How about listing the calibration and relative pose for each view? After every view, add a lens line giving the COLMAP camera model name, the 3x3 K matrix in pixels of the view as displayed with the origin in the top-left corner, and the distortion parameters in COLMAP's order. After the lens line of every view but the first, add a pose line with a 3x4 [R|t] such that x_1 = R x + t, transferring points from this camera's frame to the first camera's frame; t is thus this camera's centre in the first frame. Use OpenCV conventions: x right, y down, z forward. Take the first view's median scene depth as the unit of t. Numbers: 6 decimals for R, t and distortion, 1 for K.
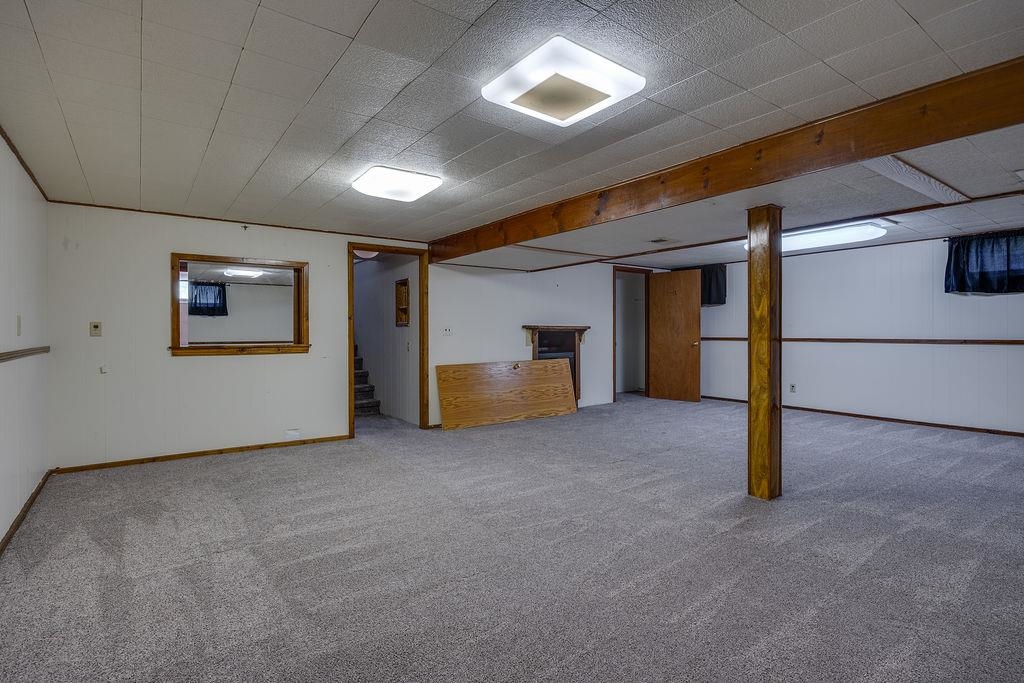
lens RADIAL K [[511.4, 0, 511.8], [0, 511.4, 336.1], [0, 0, 1]] dist [-0.001776, -0.000211]
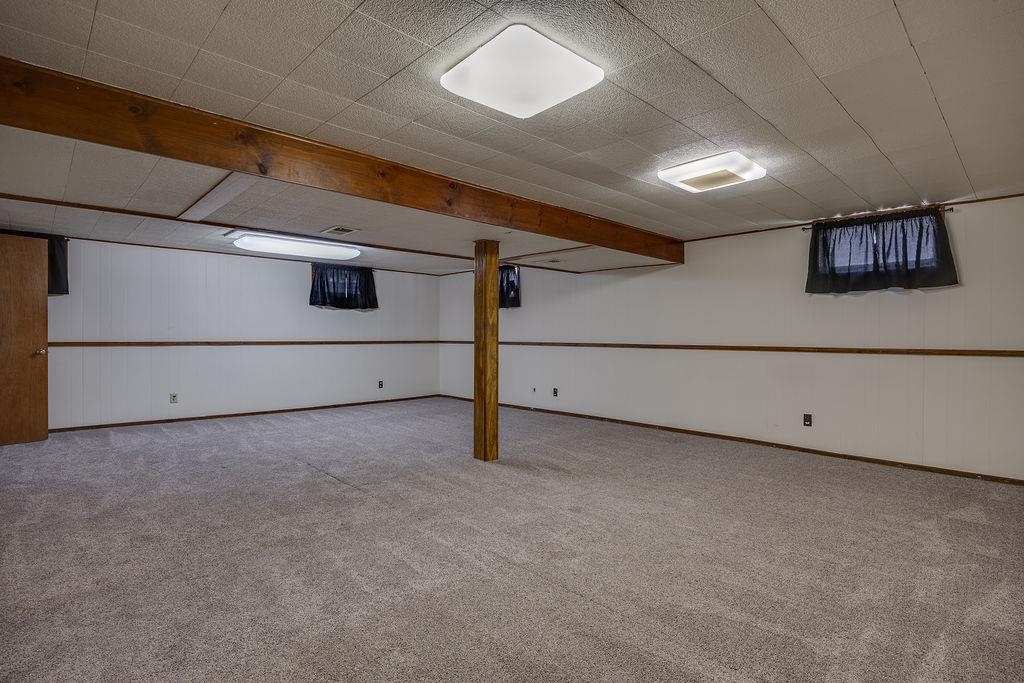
lens RADIAL K [[511.4, 0, 512.3], [0, 511.4, 341.4], [0, 0, 1]] dist [-0.001776, -0.000211]
pose [[-0.133131, -0.005464, 0.991083, -0.621116], [0.003935, 0.999974, 0.006041, 0.000177], [-0.991091, 0.004704, -0.133106, 0.837407]]
